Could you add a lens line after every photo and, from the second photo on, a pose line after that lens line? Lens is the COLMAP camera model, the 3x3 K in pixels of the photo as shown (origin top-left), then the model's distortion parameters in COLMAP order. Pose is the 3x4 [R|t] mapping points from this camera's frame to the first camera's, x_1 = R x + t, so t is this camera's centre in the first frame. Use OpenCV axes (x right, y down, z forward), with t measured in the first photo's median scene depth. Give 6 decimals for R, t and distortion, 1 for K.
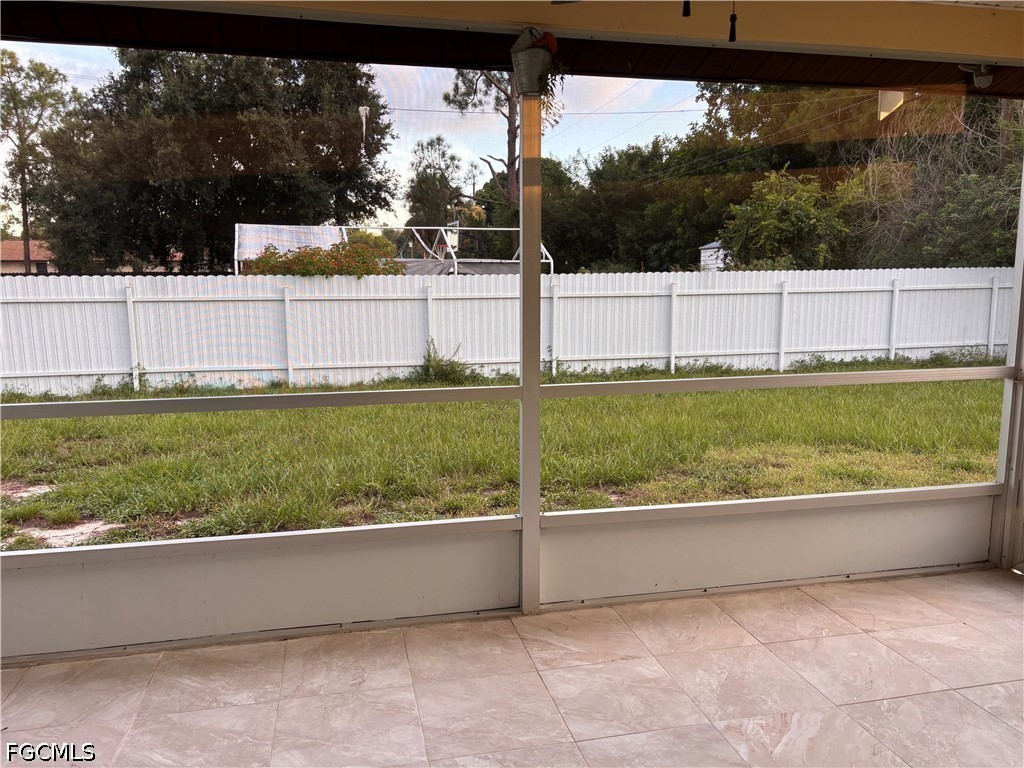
lens RADIAL K [[771.2, 0, 504.7], [0, 771.2, 386.0], [0, 0, 1]] dist [0.058758, -0.061332]
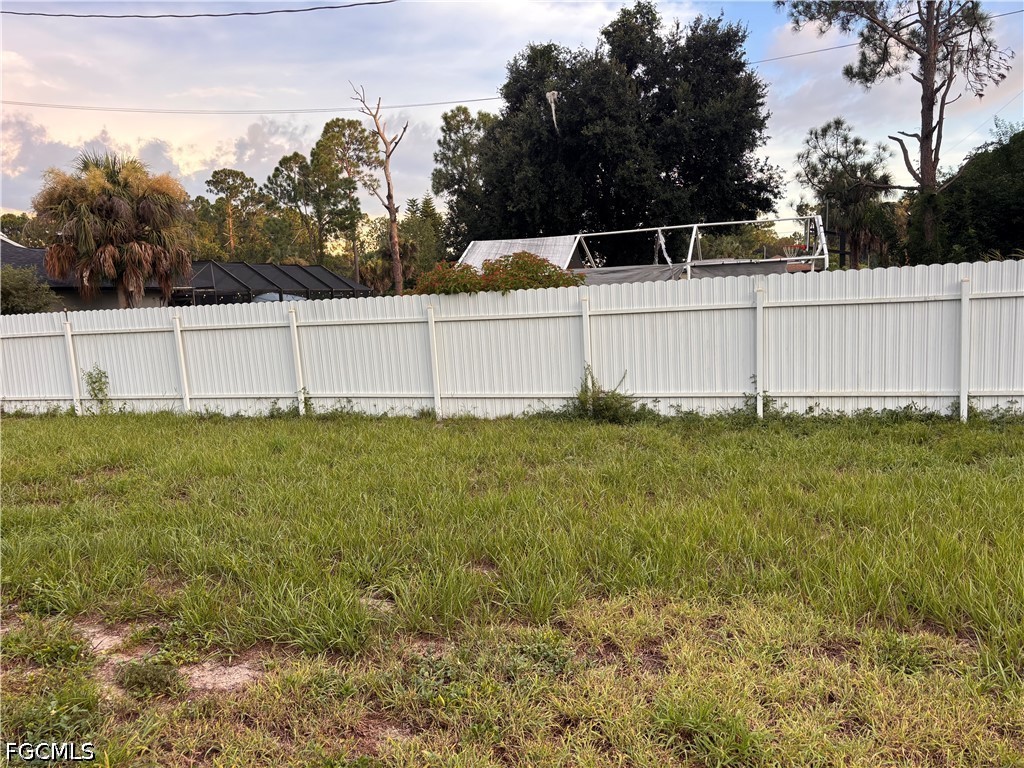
lens RADIAL K [[771.2, 0, 510.8], [0, 771.2, 396.6], [0, 0, 1]] dist [0.058758, -0.061332]
pose [[0.844399, 0.032144, -0.534750, 0.251795], [-0.033932, 0.999403, 0.006494, -0.029075], [0.534640, 0.012662, 0.844985, 0.262565]]
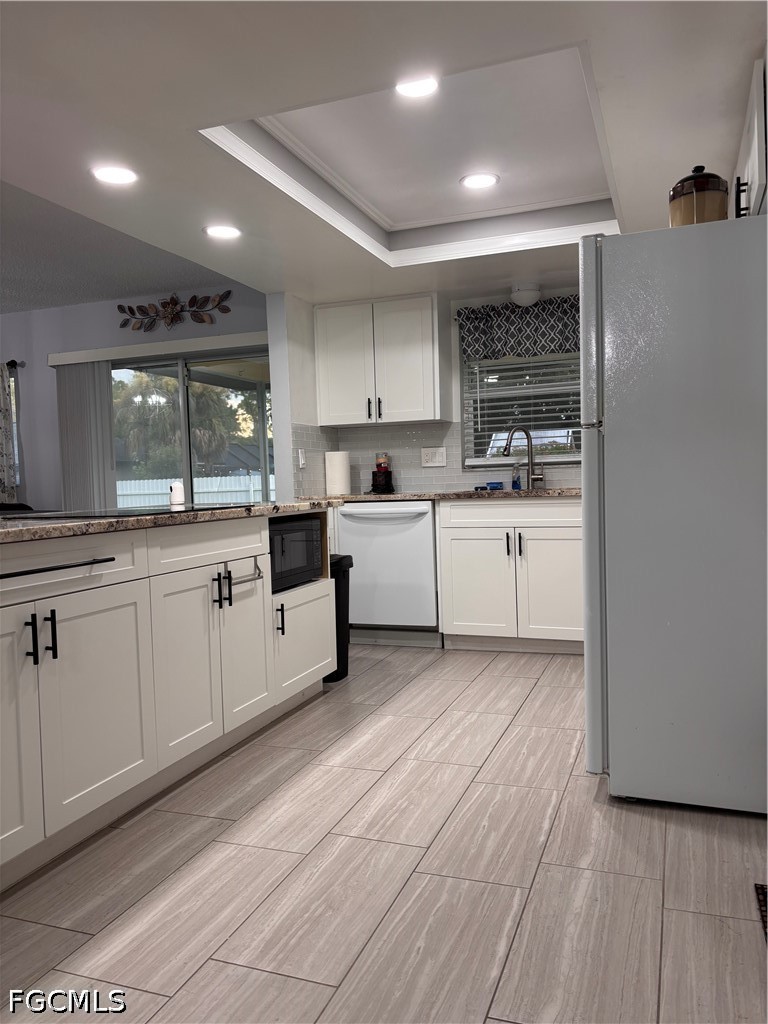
lens RADIAL K [[771.2, 0, 374.6], [0, 771.2, 530.0], [0, 0, 1]] dist [0.058758, -0.061332]
pose [[0.831928, 0.011585, -0.554763, 0.297649], [-0.050484, 0.997216, -0.054881, 0.067141], [0.552583, 0.073663, 0.830196, -0.319880]]
